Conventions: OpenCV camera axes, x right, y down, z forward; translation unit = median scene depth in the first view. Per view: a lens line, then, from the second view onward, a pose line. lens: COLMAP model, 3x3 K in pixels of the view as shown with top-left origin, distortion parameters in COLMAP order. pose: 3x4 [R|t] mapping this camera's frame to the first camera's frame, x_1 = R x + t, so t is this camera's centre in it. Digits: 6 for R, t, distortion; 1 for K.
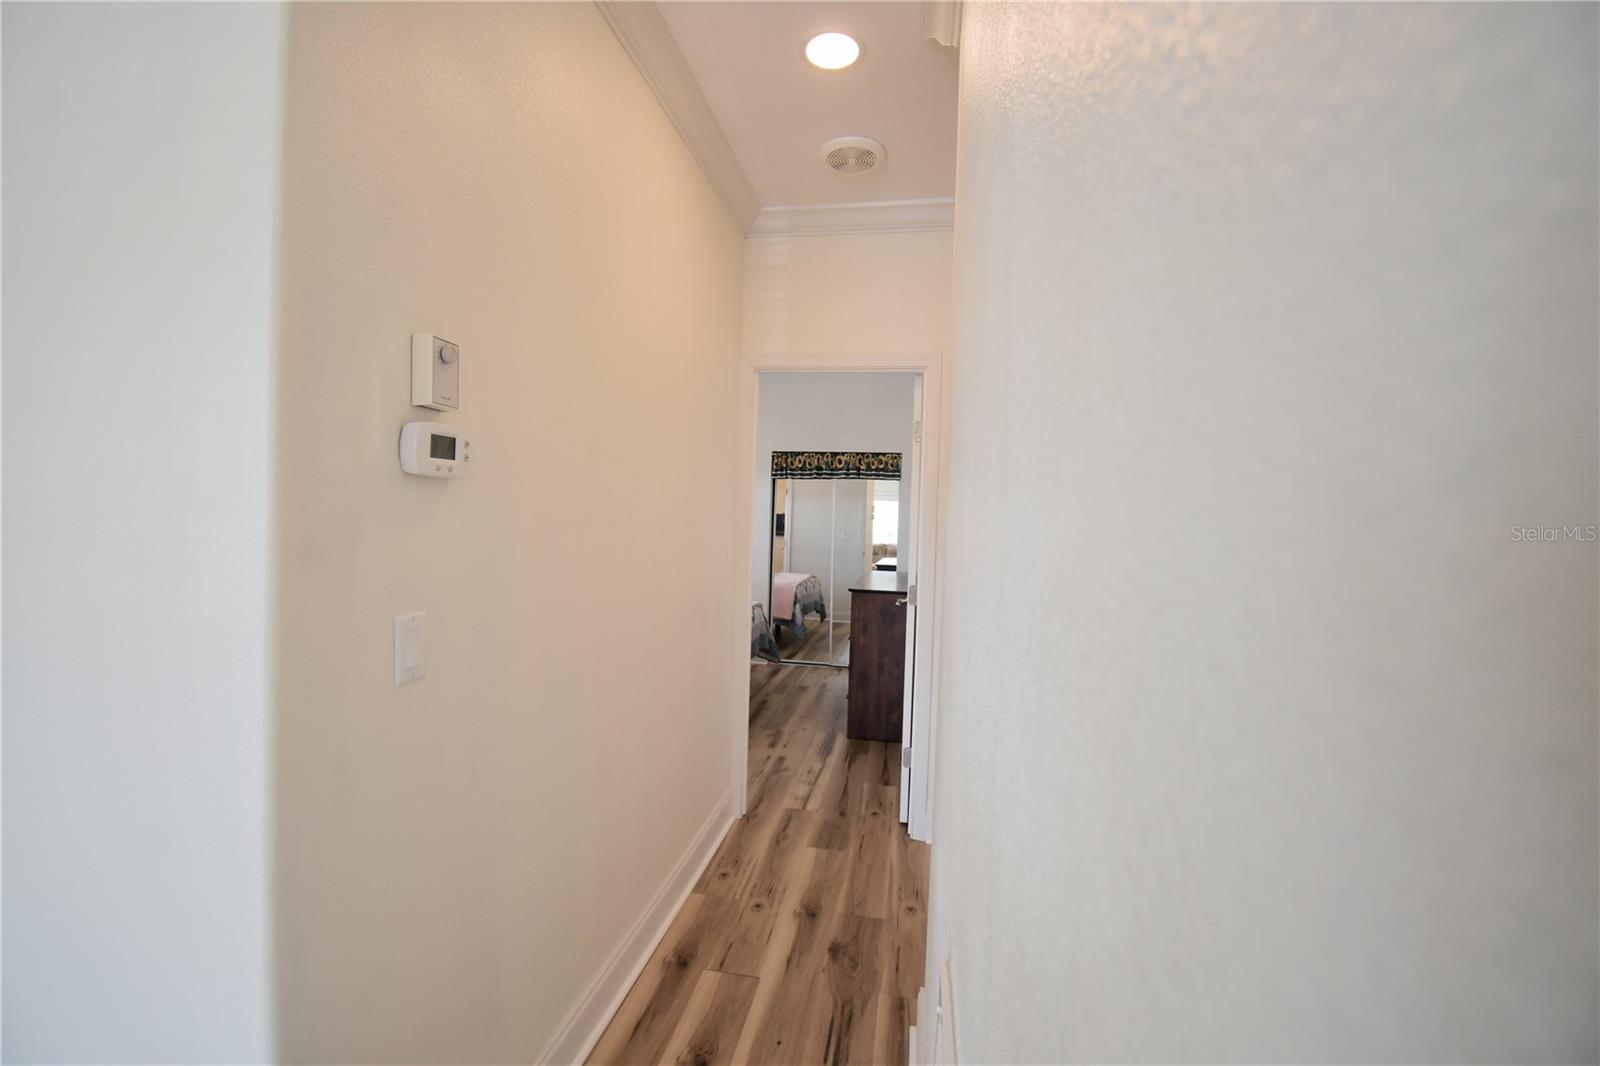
lens RADIAL K [[698.1, 0, 796.5], [0, 698.1, 531.8], [0, 0, 1]] dist [0.011289, -0.019202]
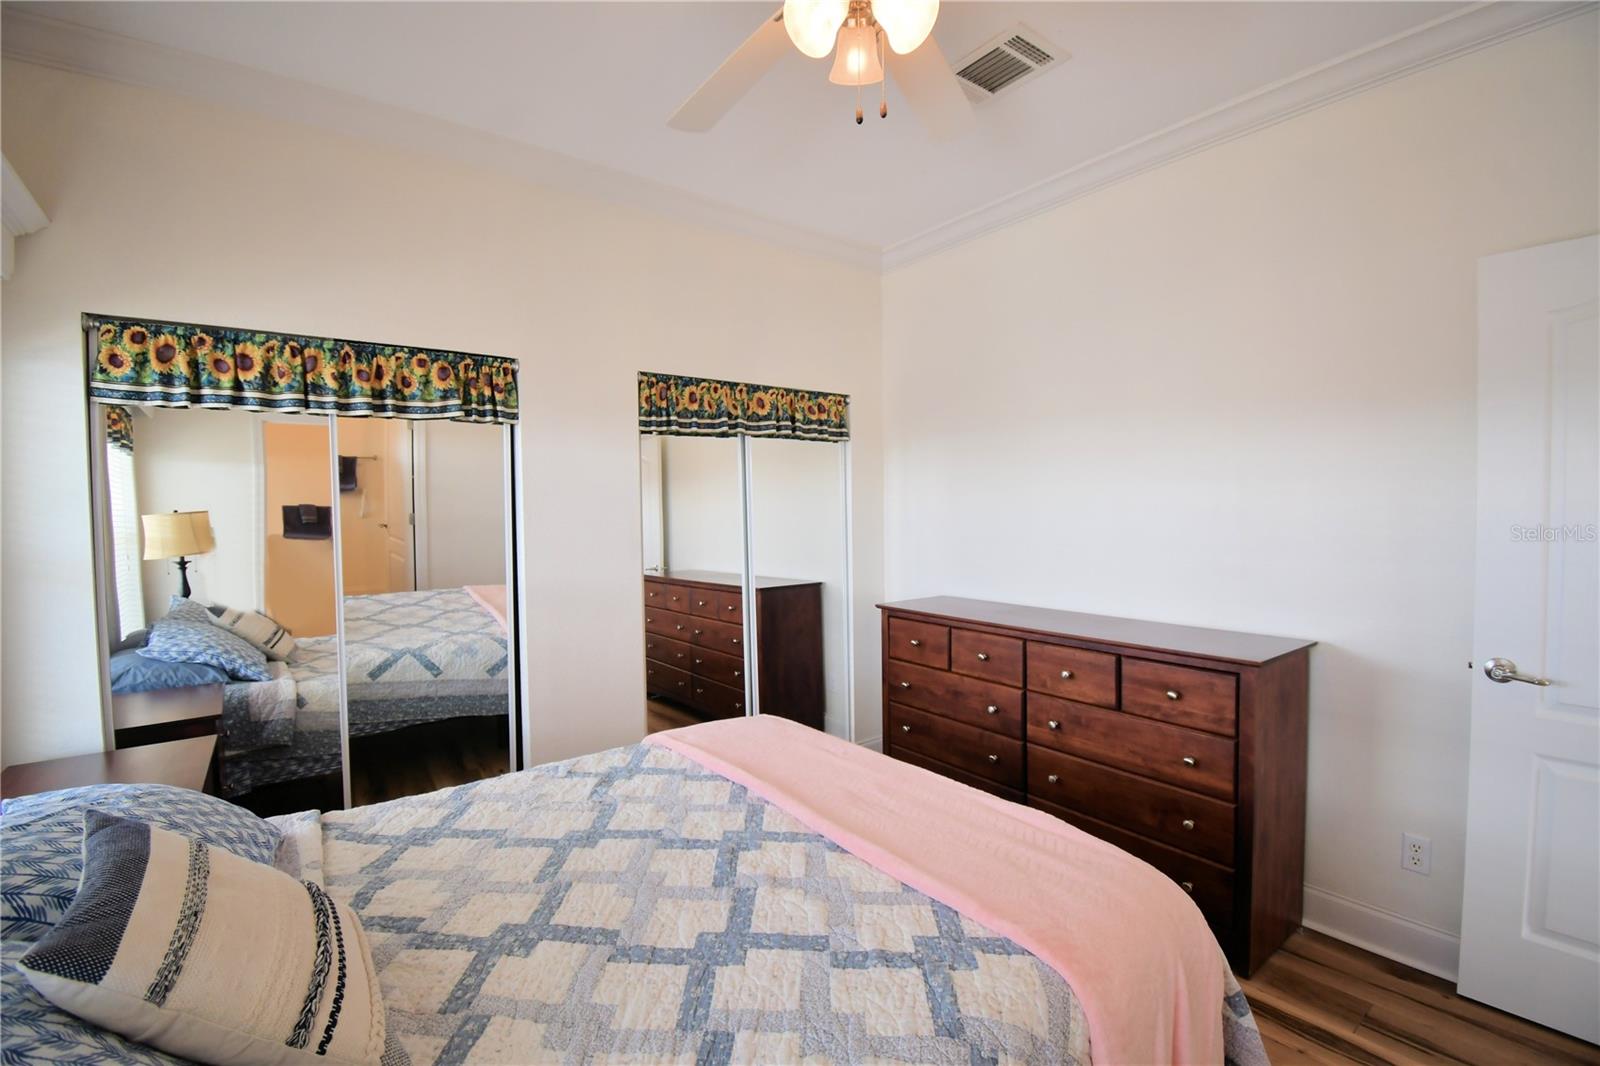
lens RADIAL K [[698.1, 0, 790.3], [0, 698.1, 532.2], [0, 0, 1]] dist [0.011289, -0.019202]
pose [[0.681406, -0.065178, 0.728998, -0.308823], [0.048109, 0.997861, 0.044249, -0.026516], [-0.730323, 0.004920, 0.683085, 0.626485]]
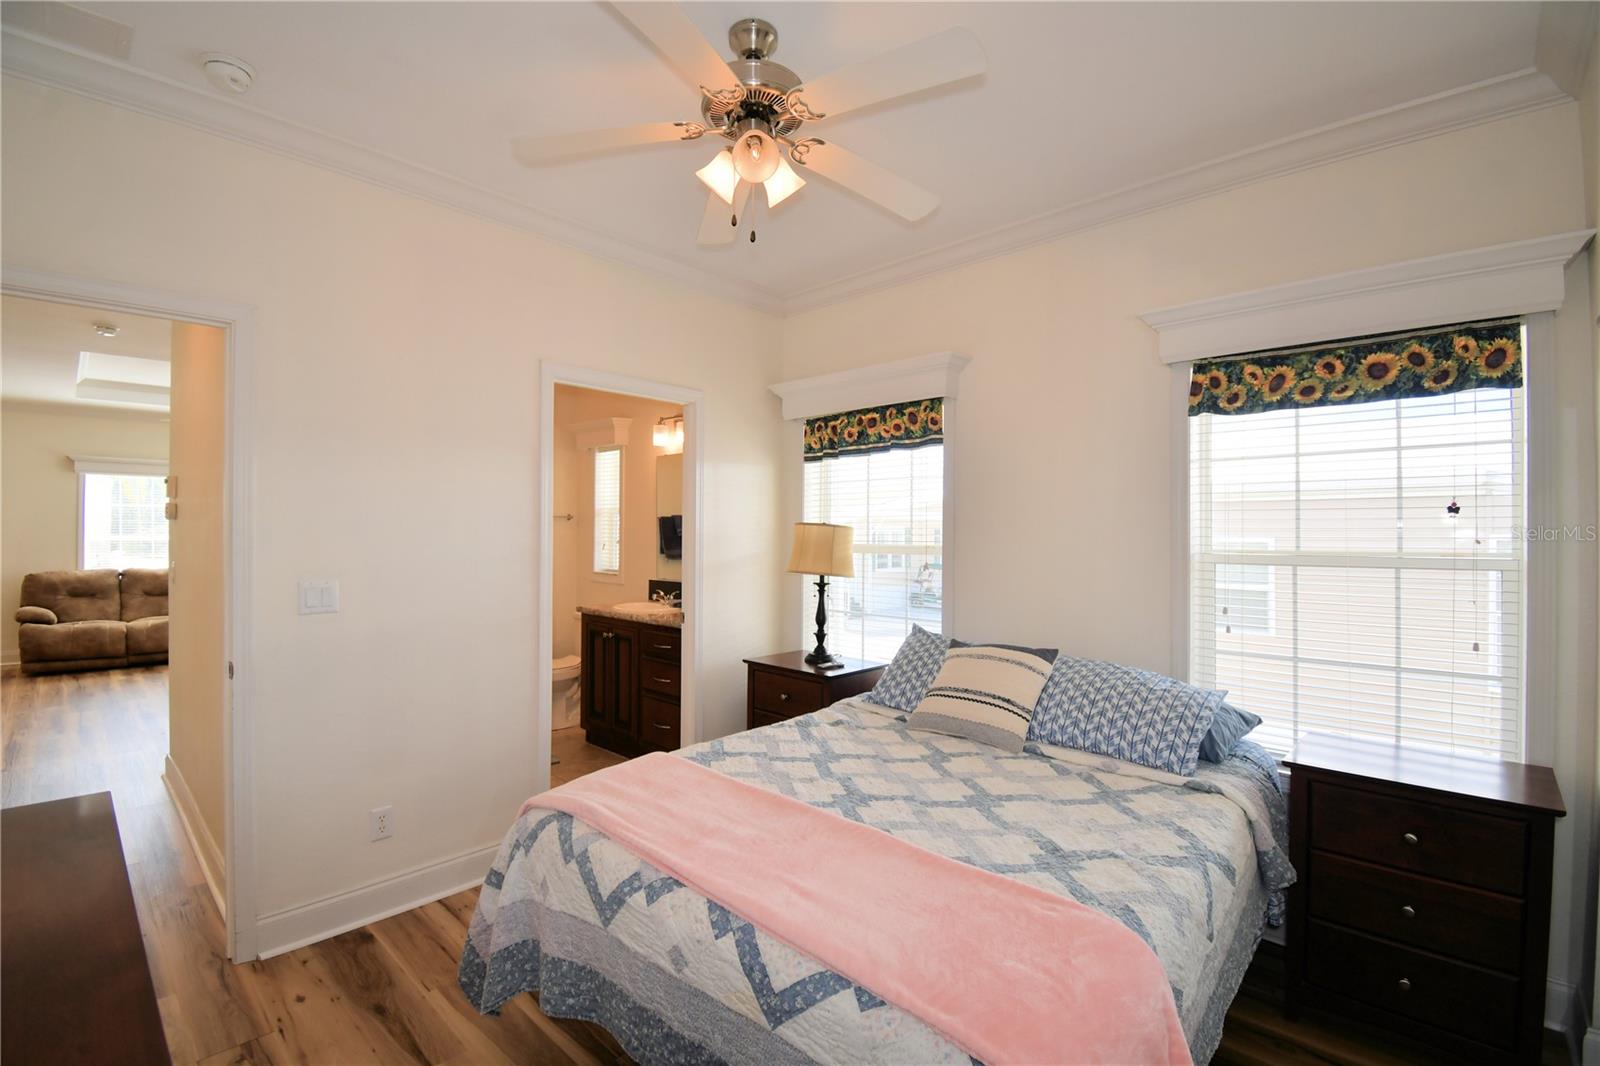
lens RADIAL K [[698.1, 0, 788.4], [0, 698.1, 531.5], [0, 0, 1]] dist [0.011289, -0.019202]
pose [[-0.552647, -0.032704, -0.832773, 0.106810], [-0.037951, 0.999181, -0.014053, -0.020150], [0.832551, 0.023838, -0.553436, 0.937625]]
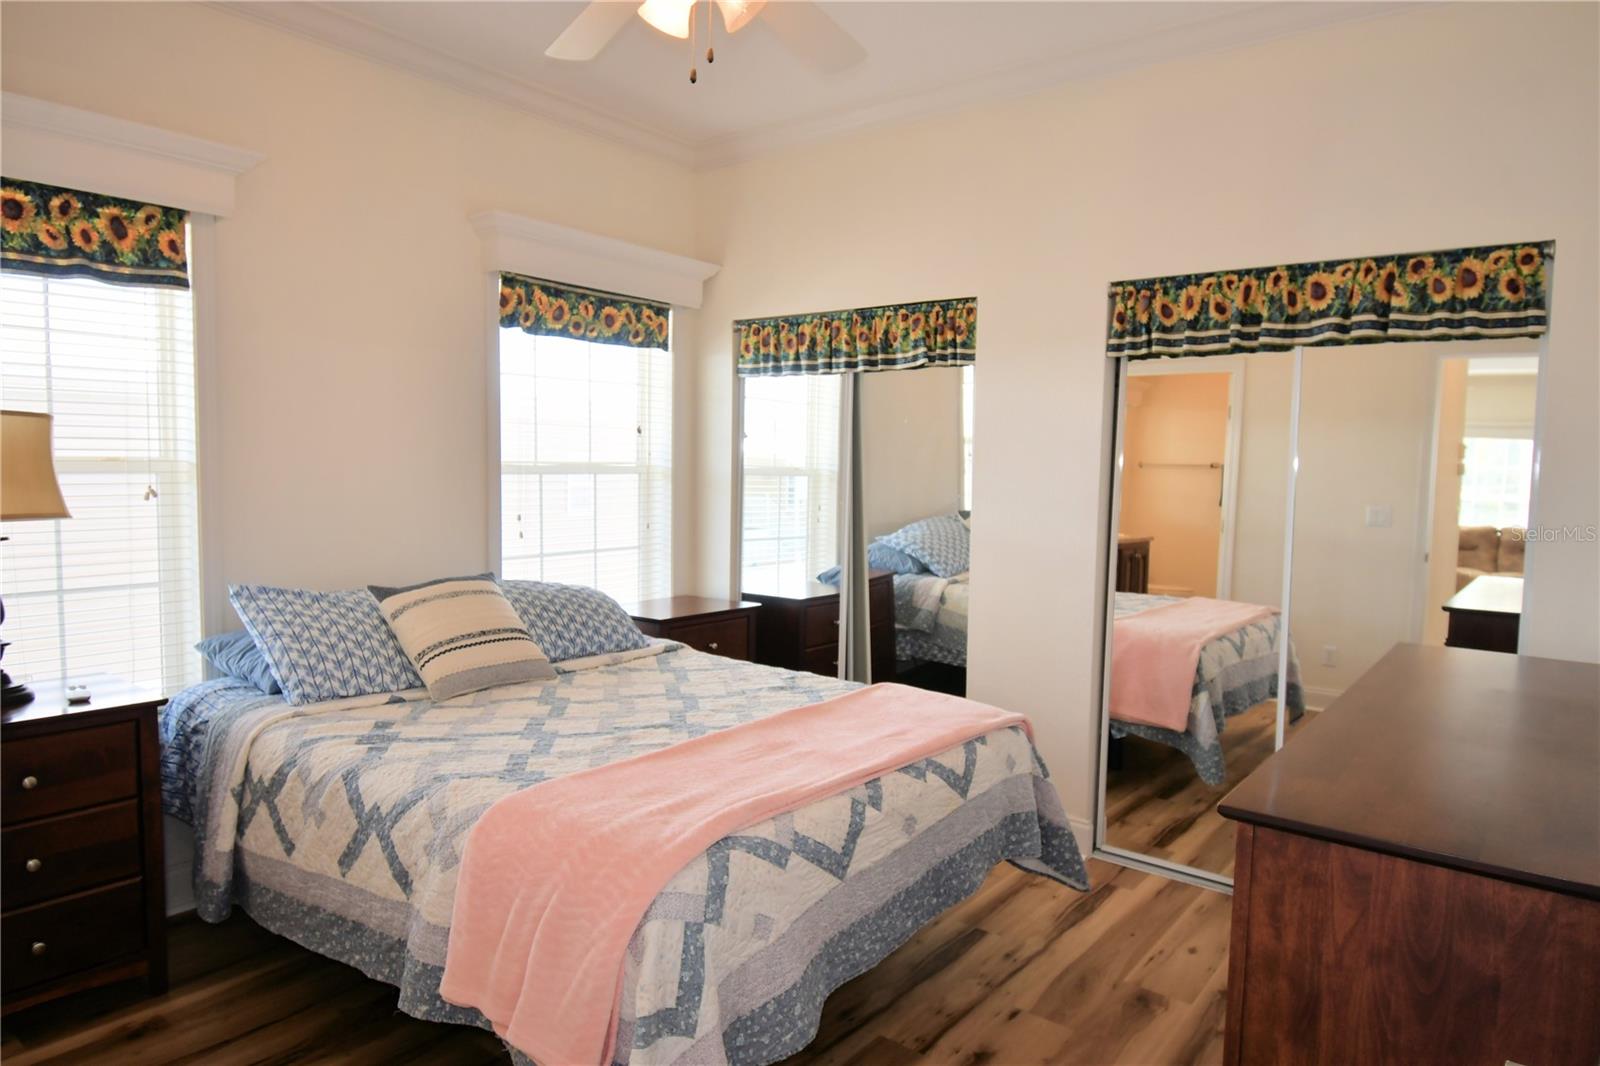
lens RADIAL K [[985.3, 0, 802.3], [0, 985.3, 534.3], [0, 0, 1]] dist [-0.003566, -0.006194]
pose [[0.880793, 0.024198, -0.472882, 0.069453], [-0.004489, 0.999075, 0.042764, -0.006475], [0.473479, -0.035544, 0.880087, 0.479490]]
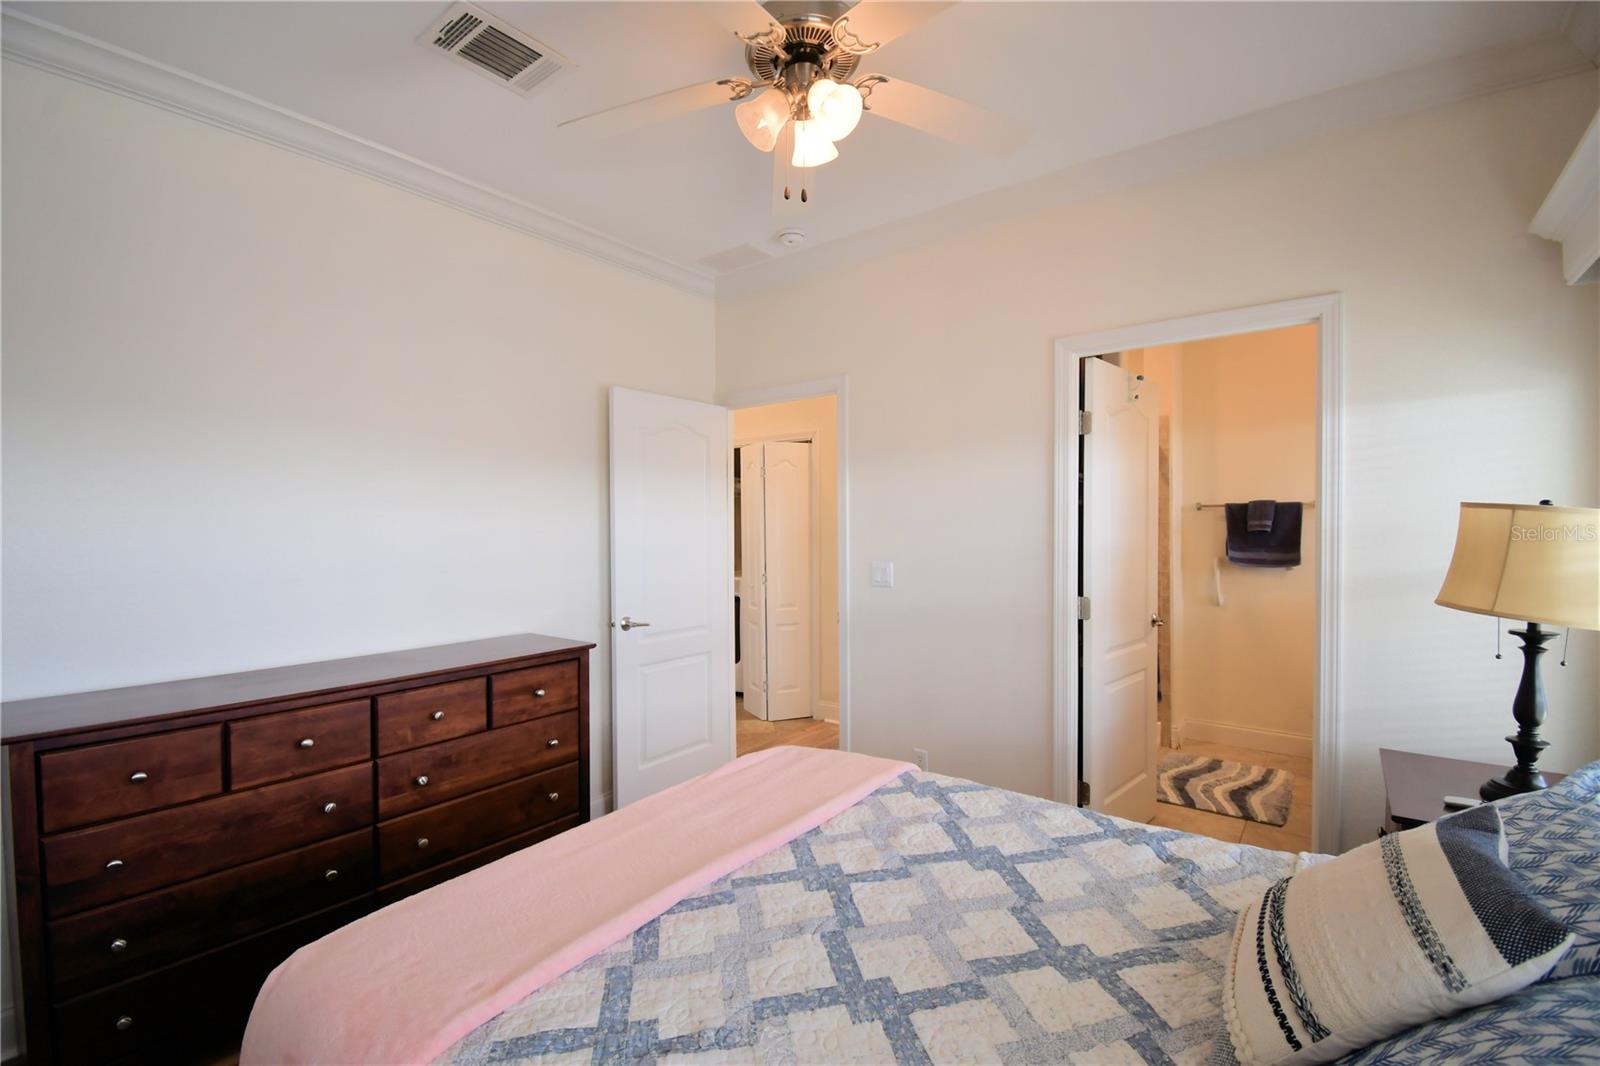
lens RADIAL K [[698.1, 0, 792.0], [0, 698.1, 536.5], [0, 0, 1]] dist [0.011289, -0.019202]
pose [[-0.883054, -0.031999, 0.468178, -0.246602], [-0.010812, 0.998795, 0.047874, -0.031784], [-0.469146, 0.037213, -0.882336, 0.997561]]
